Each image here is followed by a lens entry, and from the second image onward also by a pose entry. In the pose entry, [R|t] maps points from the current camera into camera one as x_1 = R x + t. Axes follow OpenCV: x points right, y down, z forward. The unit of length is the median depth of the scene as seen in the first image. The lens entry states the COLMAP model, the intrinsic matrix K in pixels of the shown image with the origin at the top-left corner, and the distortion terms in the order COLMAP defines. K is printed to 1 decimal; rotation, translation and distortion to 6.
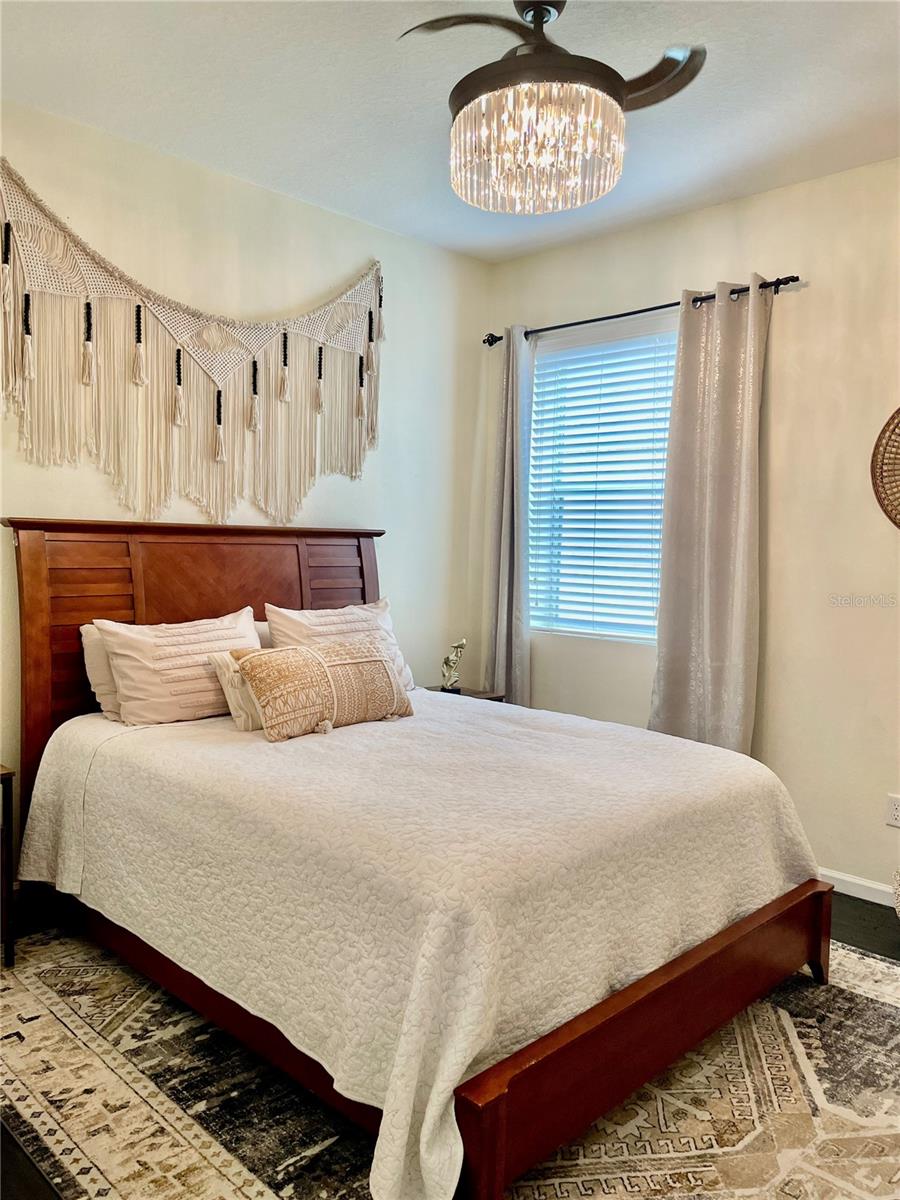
lens RADIAL K [[901.5, 0, 460.5], [0, 901.5, 601.9], [0, 0, 1]] dist [0.023943, -0.020773]
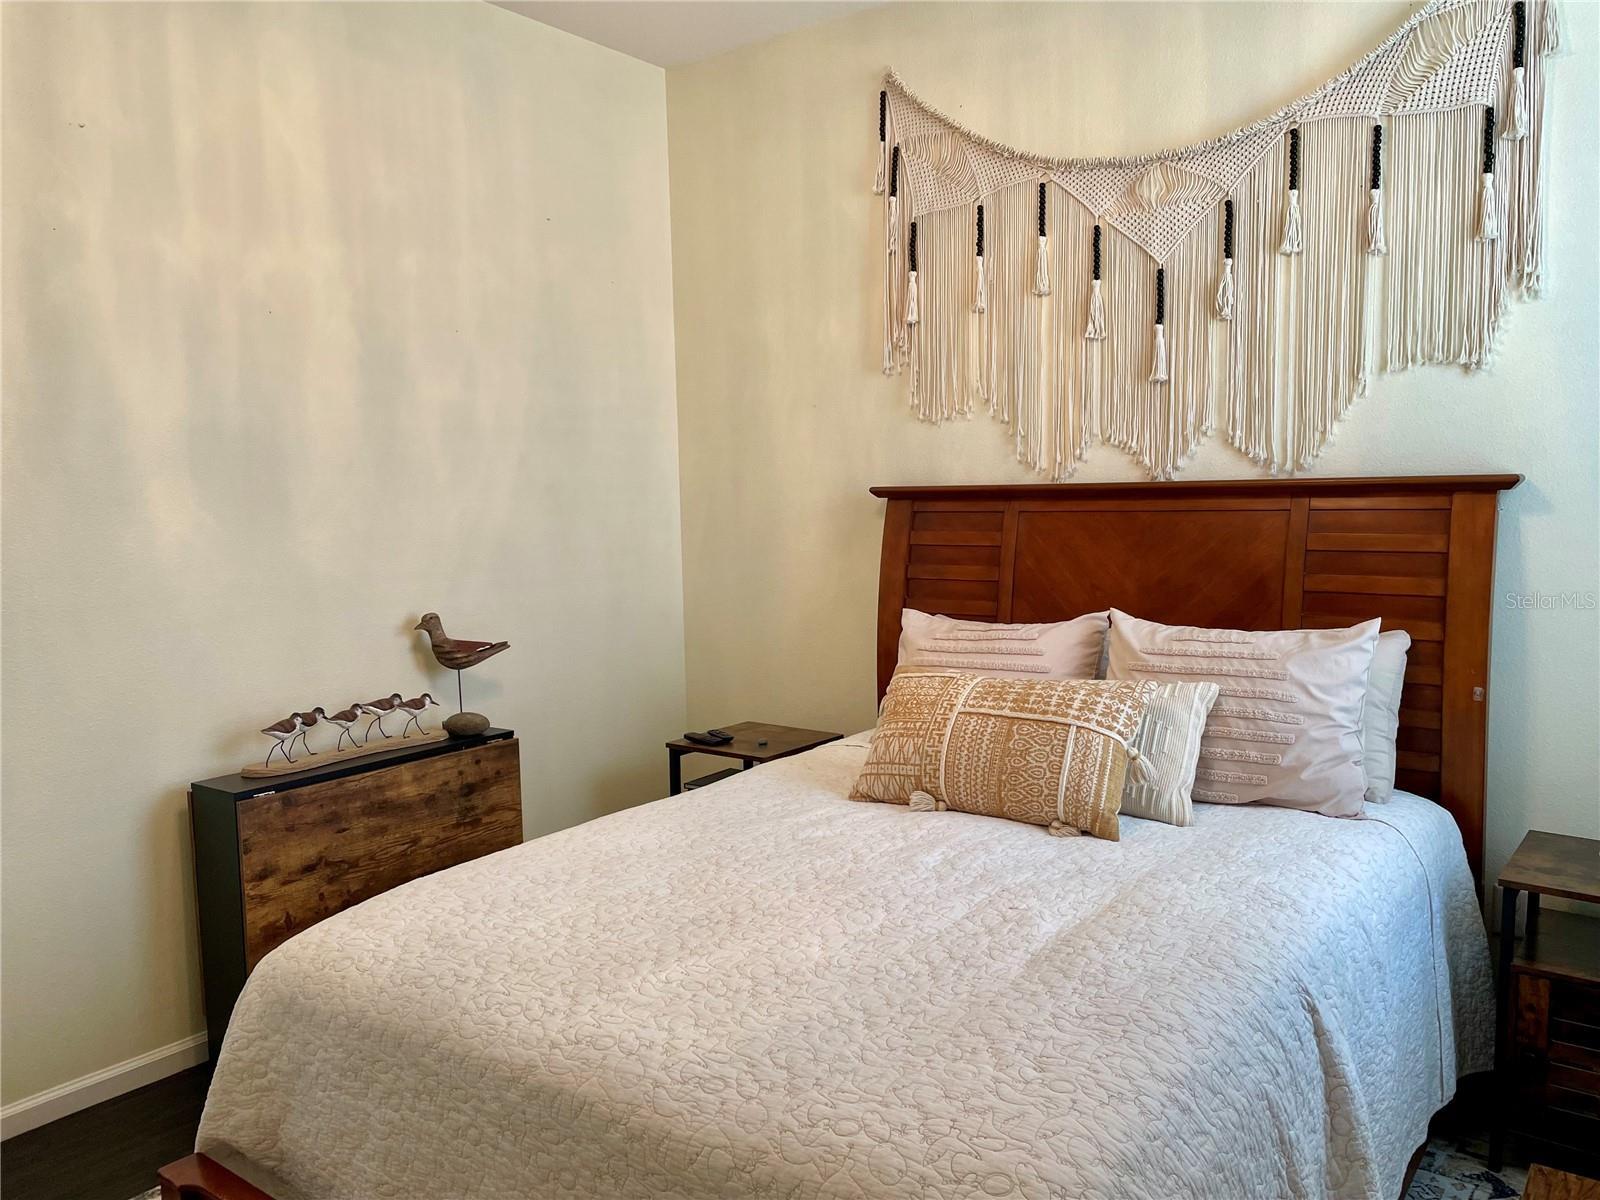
lens RADIAL K [[1202.0, 0, 813.0], [0, 1202.0, 595.0], [0, 0, 1]] dist [0.023943, -0.020773]
pose [[0.128779, 0.067124, -0.989399, 0.573448], [-0.040759, 0.997222, 0.062350, -0.050219], [0.990835, 0.032298, 0.131157, 0.675998]]
